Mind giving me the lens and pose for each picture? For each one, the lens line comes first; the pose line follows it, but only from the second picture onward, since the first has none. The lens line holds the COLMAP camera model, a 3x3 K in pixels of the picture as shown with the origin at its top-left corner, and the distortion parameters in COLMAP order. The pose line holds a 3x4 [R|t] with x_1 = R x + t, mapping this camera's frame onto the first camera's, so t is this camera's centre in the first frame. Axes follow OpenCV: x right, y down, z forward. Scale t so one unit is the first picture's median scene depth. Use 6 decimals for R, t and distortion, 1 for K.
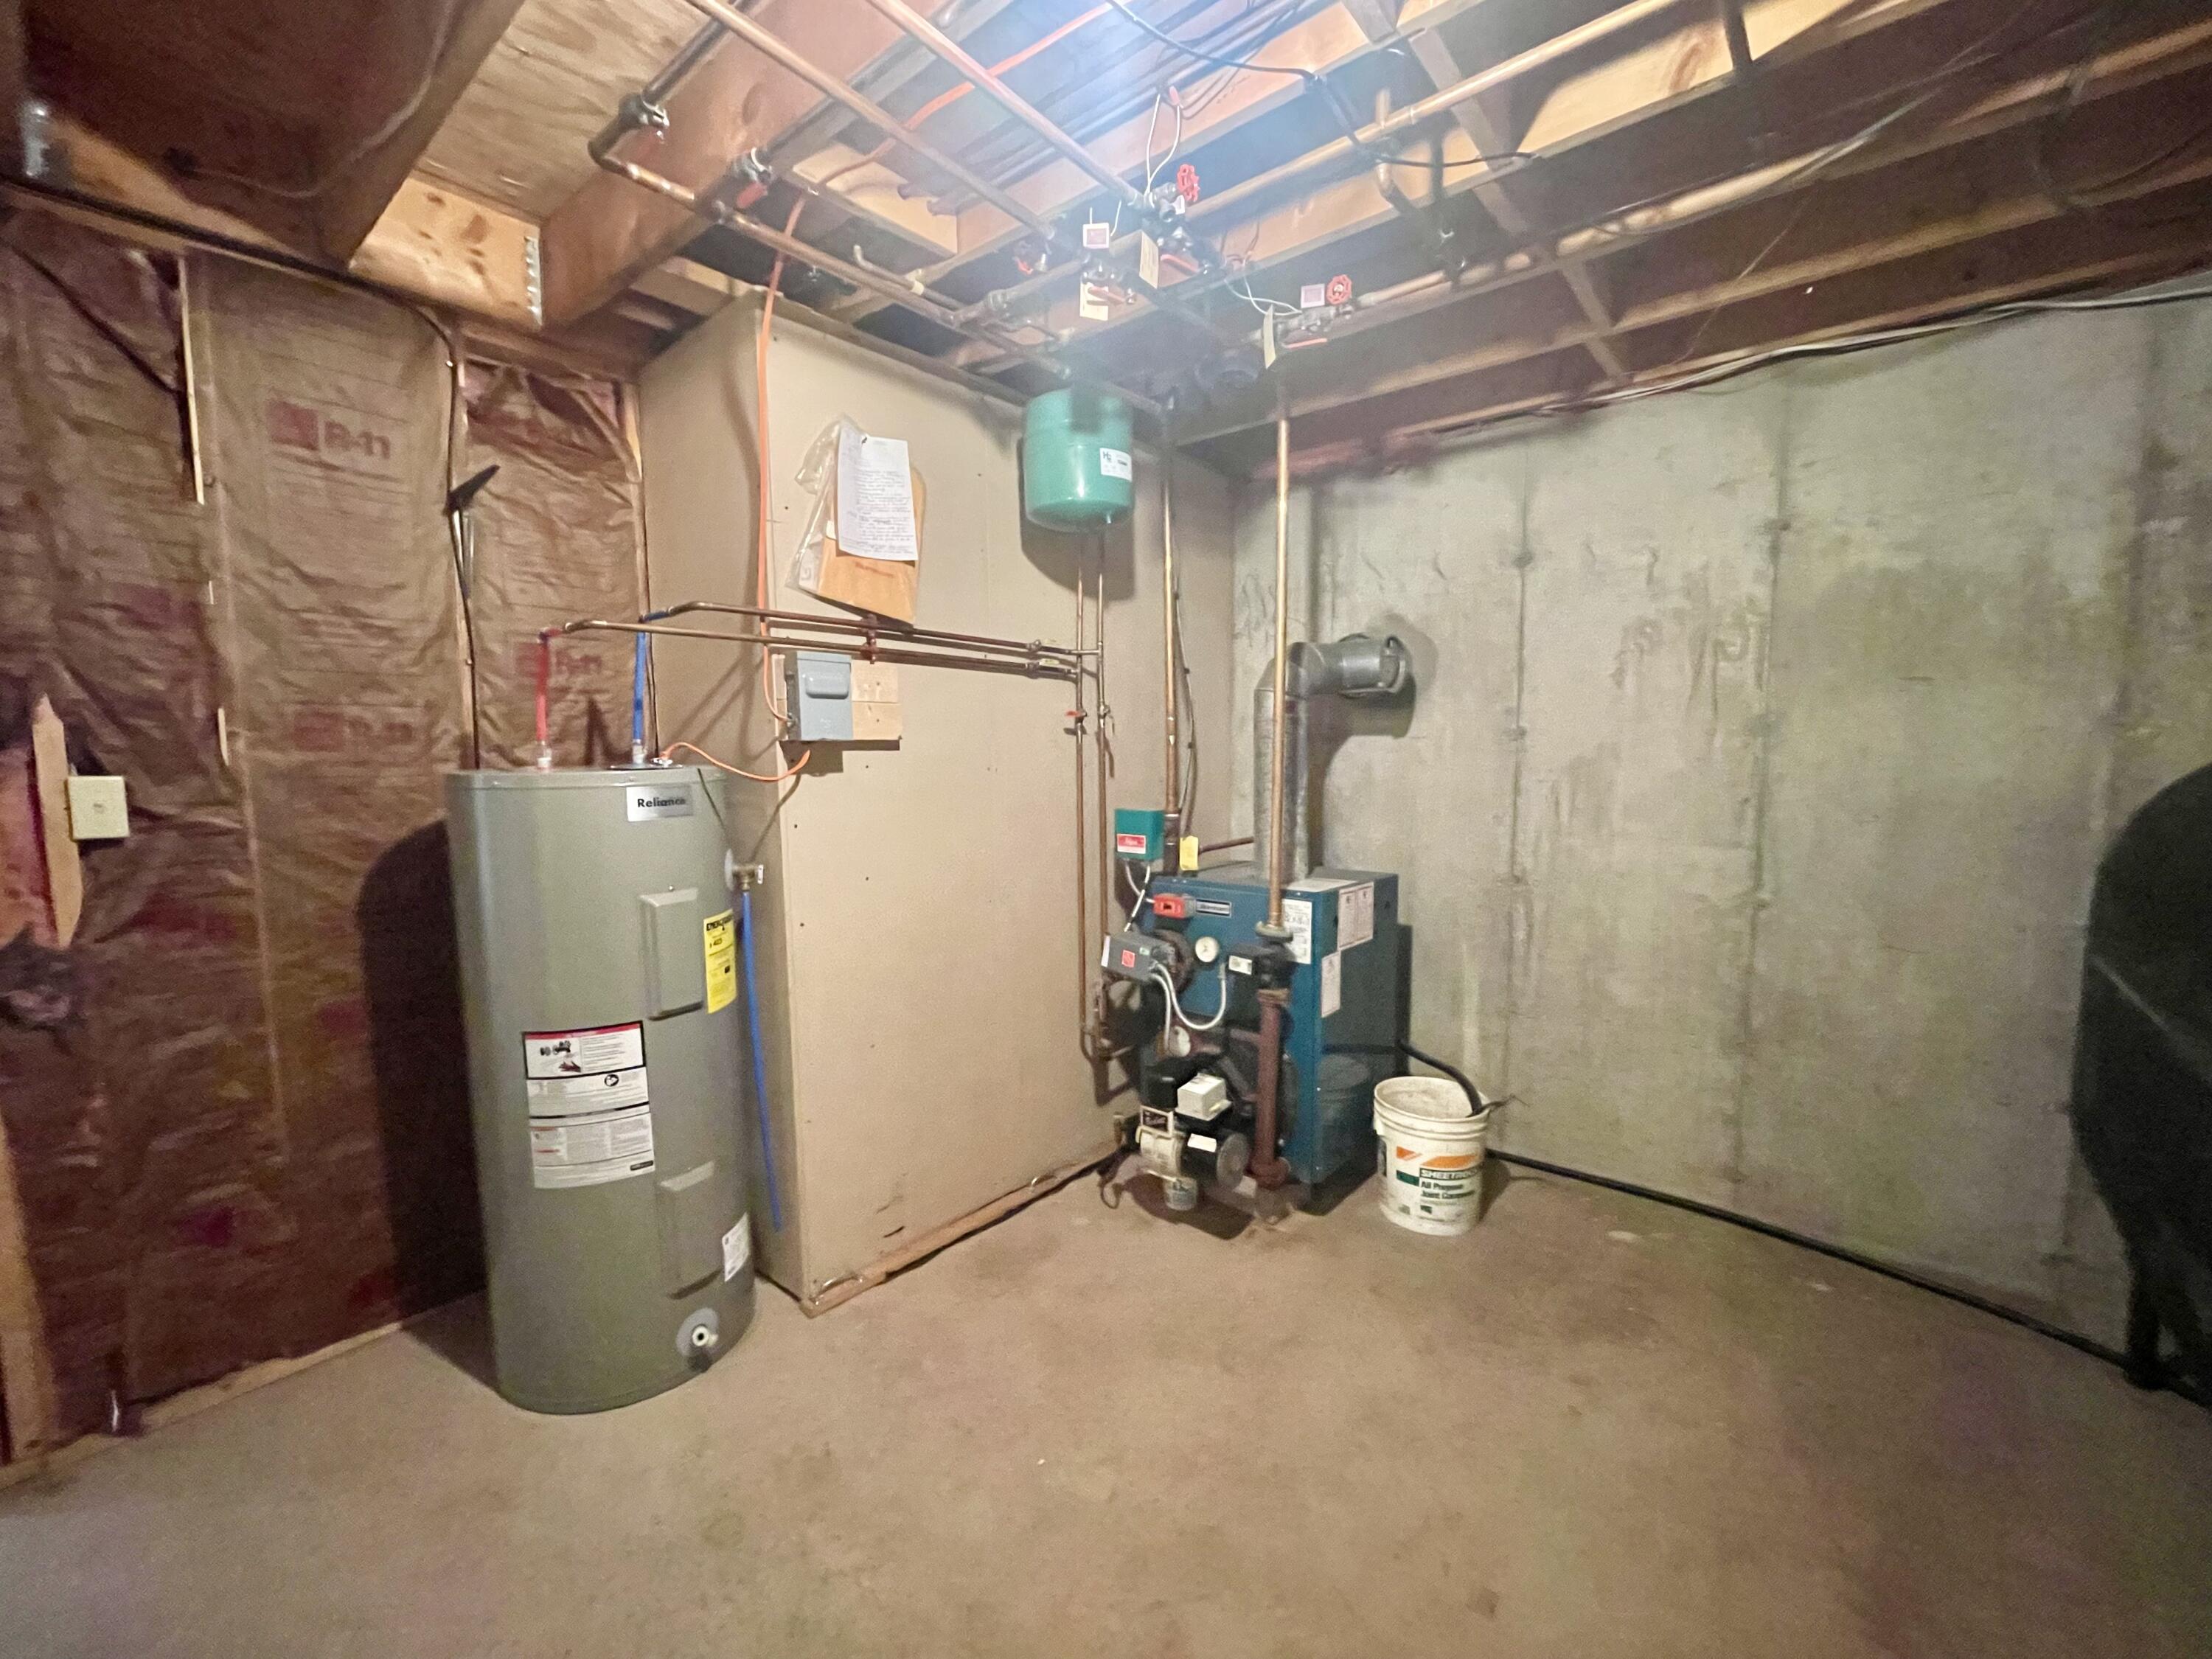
lens RADIAL K [[903.3, 0, 1098.0], [0, 903.3, 834.2], [0, 0, 1]] dist [0.001663, 0.000291]
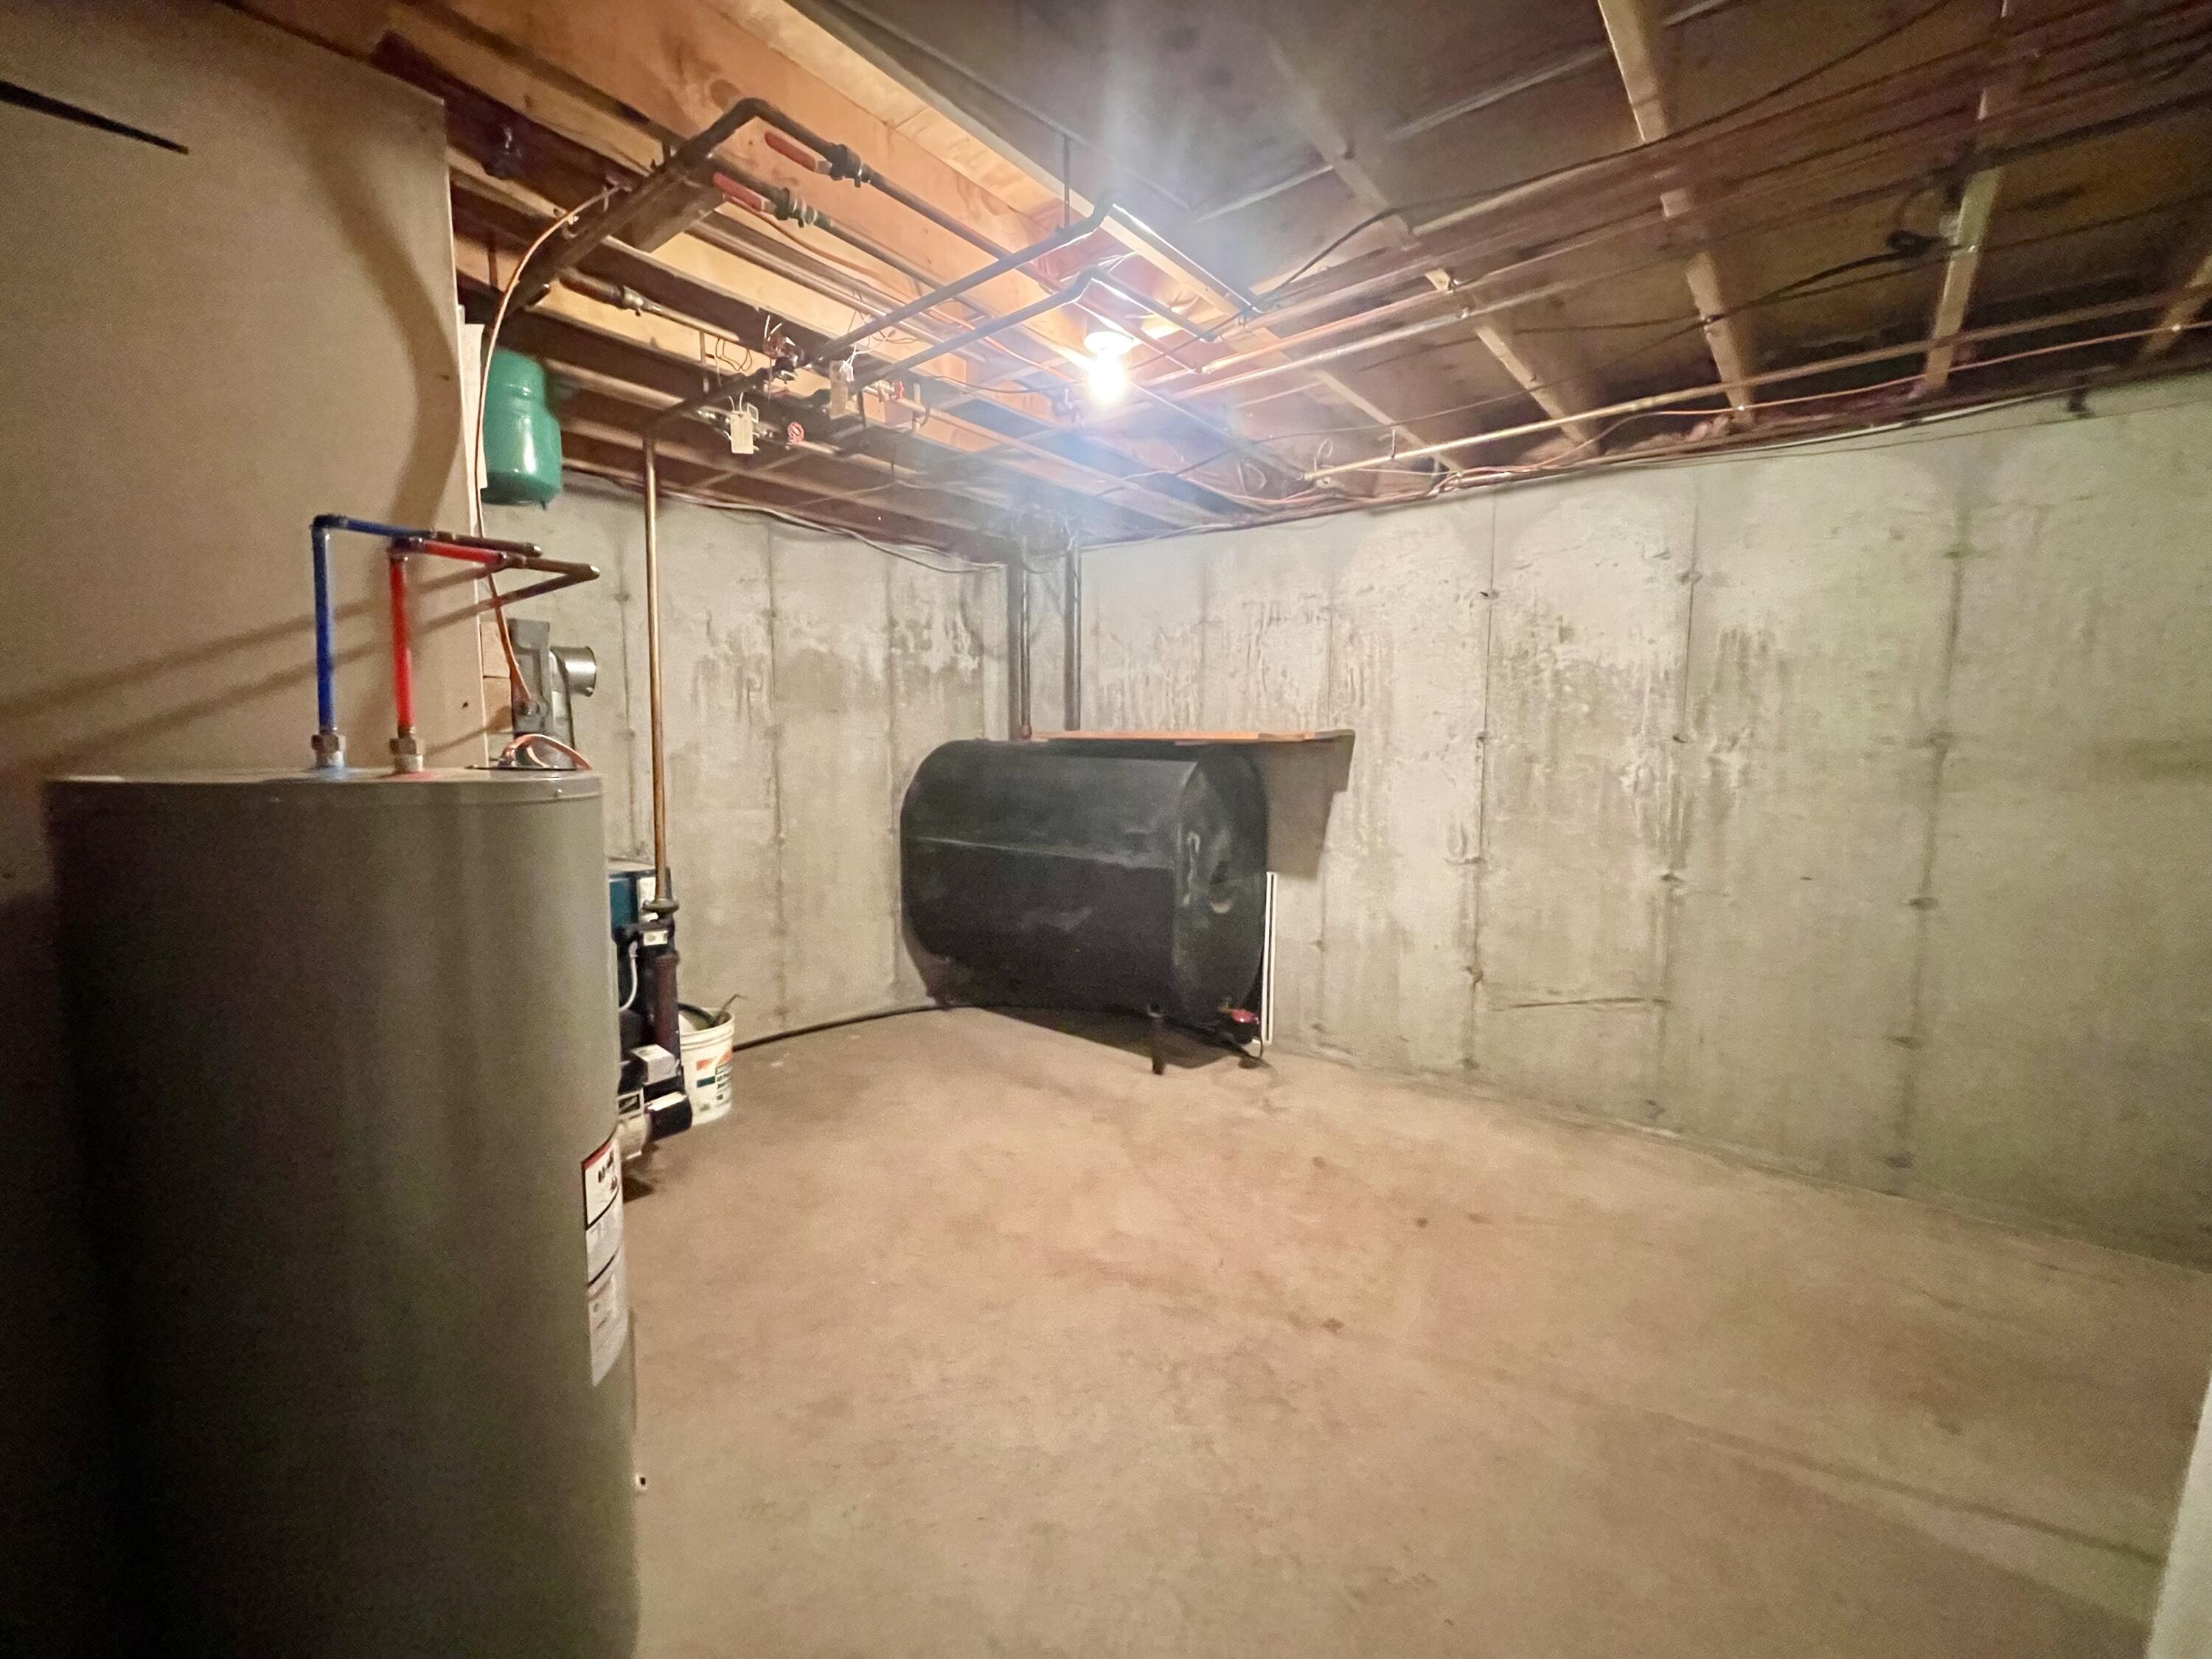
lens RADIAL K [[903.3, 0, 1098.0], [0, 903.3, 834.2], [0, 0, 1]] dist [0.001663, 0.000291]
pose [[-0.004937, -0.092741, 0.995678, -0.914218], [0.092675, 0.991363, 0.092798, -0.035235], [-0.995684, 0.092733, 0.003700, 0.414665]]
